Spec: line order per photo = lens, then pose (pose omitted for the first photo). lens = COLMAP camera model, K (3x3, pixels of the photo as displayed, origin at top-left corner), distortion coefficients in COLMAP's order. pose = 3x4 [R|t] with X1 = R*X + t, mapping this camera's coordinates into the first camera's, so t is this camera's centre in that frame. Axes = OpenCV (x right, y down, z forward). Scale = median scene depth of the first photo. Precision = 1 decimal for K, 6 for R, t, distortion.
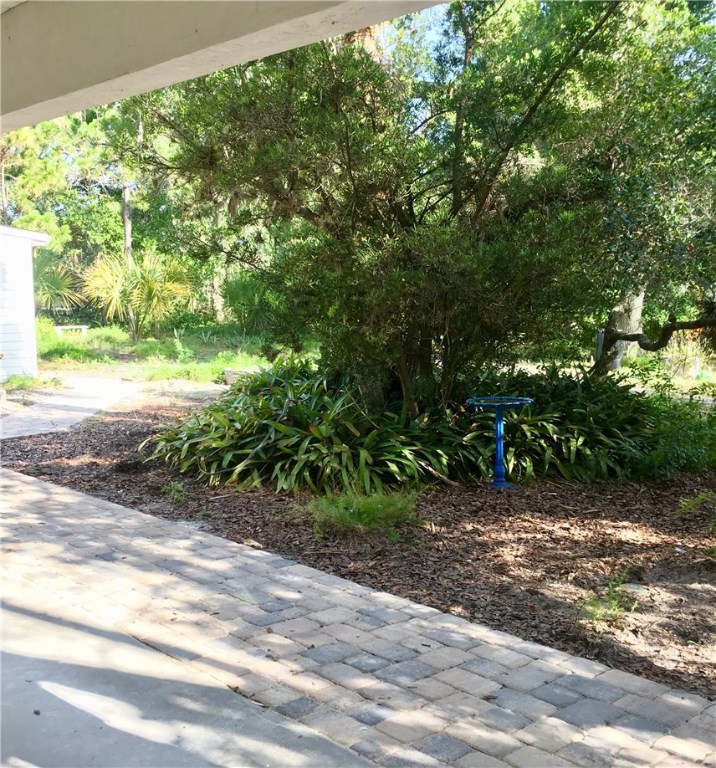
lens RADIAL K [[886.4, 0, 357.7], [0, 886.4, 384.1], [0, 0, 1]] dist [-0.007783, 0.000000]
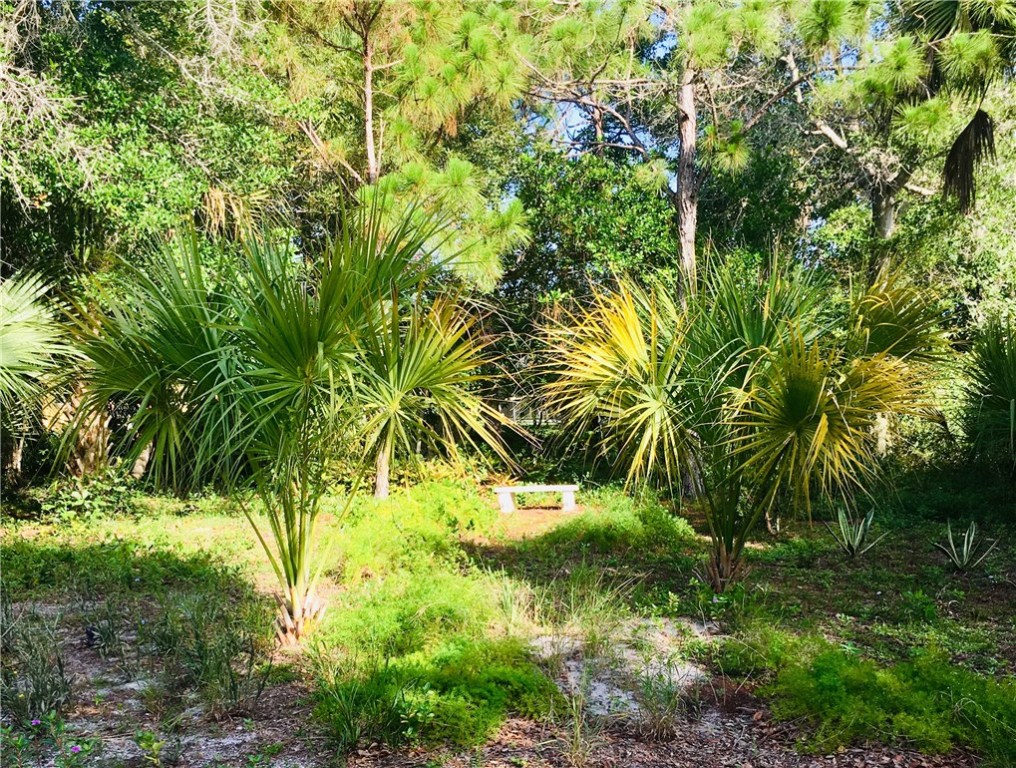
lens RADIAL K [[1008.8, 0, 507.8], [0, 1008.8, 384.4], [0, 0, 1]] dist [0.001419, 0.000000]
pose [[0.919098, -0.010235, -0.393897, -0.165109], [-0.033208, 0.994094, -0.103315, -0.063620], [0.392628, 0.108037, 0.913330, 0.596873]]
